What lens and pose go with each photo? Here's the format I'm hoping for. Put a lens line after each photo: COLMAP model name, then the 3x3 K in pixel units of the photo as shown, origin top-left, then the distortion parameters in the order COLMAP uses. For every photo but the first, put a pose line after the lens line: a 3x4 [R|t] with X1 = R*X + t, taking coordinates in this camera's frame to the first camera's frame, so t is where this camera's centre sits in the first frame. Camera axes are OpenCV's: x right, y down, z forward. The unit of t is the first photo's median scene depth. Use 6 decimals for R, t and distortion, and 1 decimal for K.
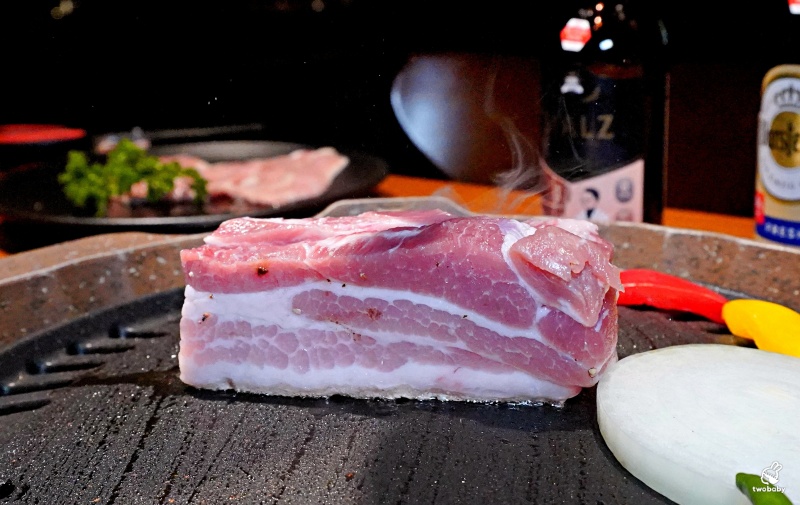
lens RADIAL K [[1077.2, 0, 401.2], [0, 1077.2, 238.3], [0, 0, 1]] dist [0.010534, -0.001780]
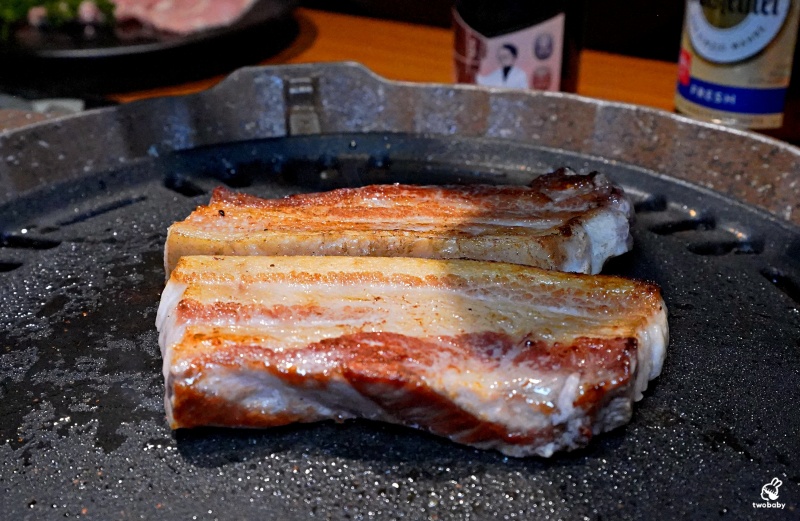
lens RADIAL K [[1011.2, 0, 381.3], [0, 1011.2, 239.4], [0, 0, 1]] dist [0.005276, -0.026491]
pose [[0.994535, -0.024820, 0.101412, -0.032773], [0.003585, 0.978878, 0.204415, -0.072598], [-0.104343, -0.202935, 0.973617, 0.146049]]
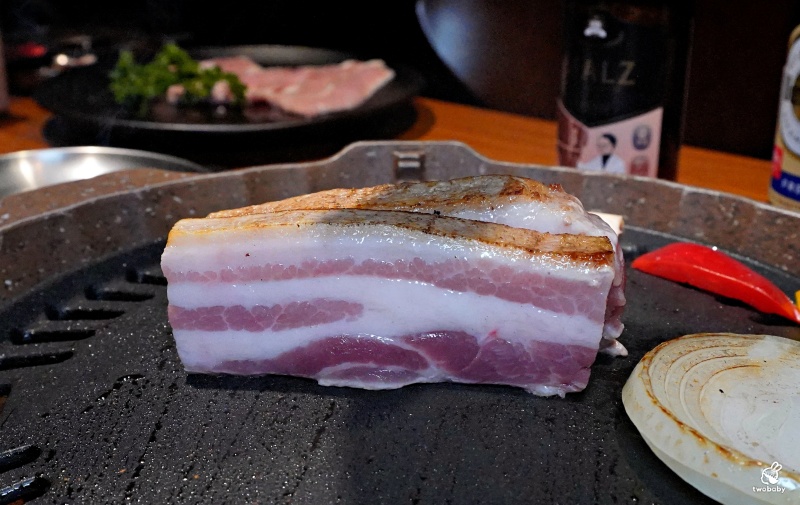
lens RADIAL K [[1077.2, 0, 401.2], [0, 1077.2, 238.3], [0, 0, 1]] dist [0.010534, -0.001780]
pose [[0.999276, 0.037840, 0.003837, -0.017948], [-0.038034, 0.993931, 0.103225, -0.055317], [0.000093, -0.103297, 0.994651, 0.002656]]
